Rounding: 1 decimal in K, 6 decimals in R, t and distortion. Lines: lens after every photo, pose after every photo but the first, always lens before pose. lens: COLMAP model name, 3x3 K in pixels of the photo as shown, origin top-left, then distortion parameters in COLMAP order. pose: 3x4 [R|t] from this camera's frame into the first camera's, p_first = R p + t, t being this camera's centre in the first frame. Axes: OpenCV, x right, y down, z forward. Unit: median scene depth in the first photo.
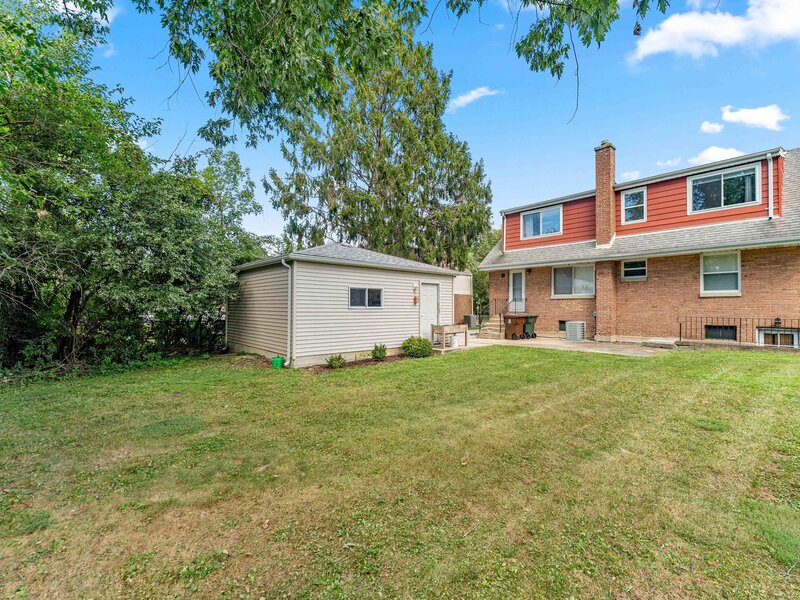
lens RADIAL K [[366.2, 0, 400.0], [0, 366.2, 300.0], [0, 0, 1]] dist [0.004421, -0.000180]
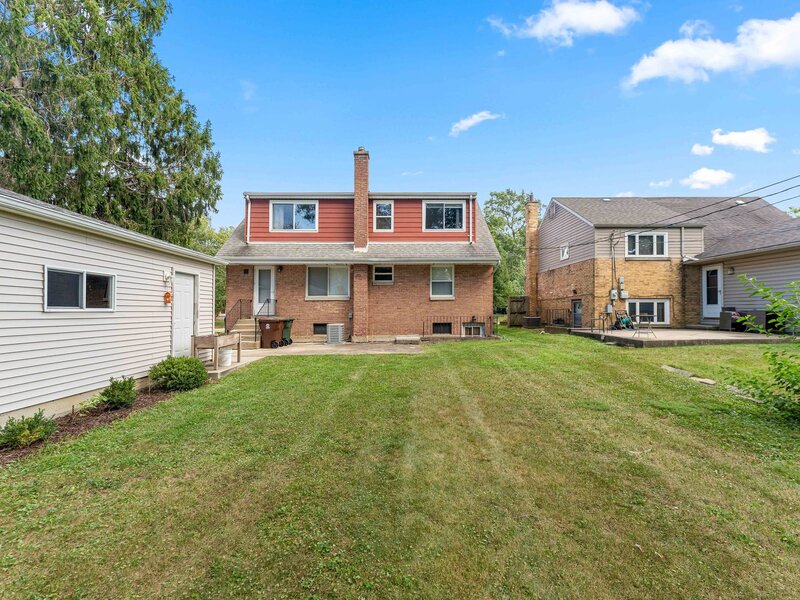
lens RADIAL K [[366.2, 0, 400.0], [0, 366.2, 300.0], [0, 0, 1]] dist [0.004421, -0.000180]
pose [[0.641520, 0.015685, 0.766946, -0.166489], [-0.006743, 0.999868, -0.014808, 0.009559], [-0.767077, 0.004328, 0.641540, 0.269454]]
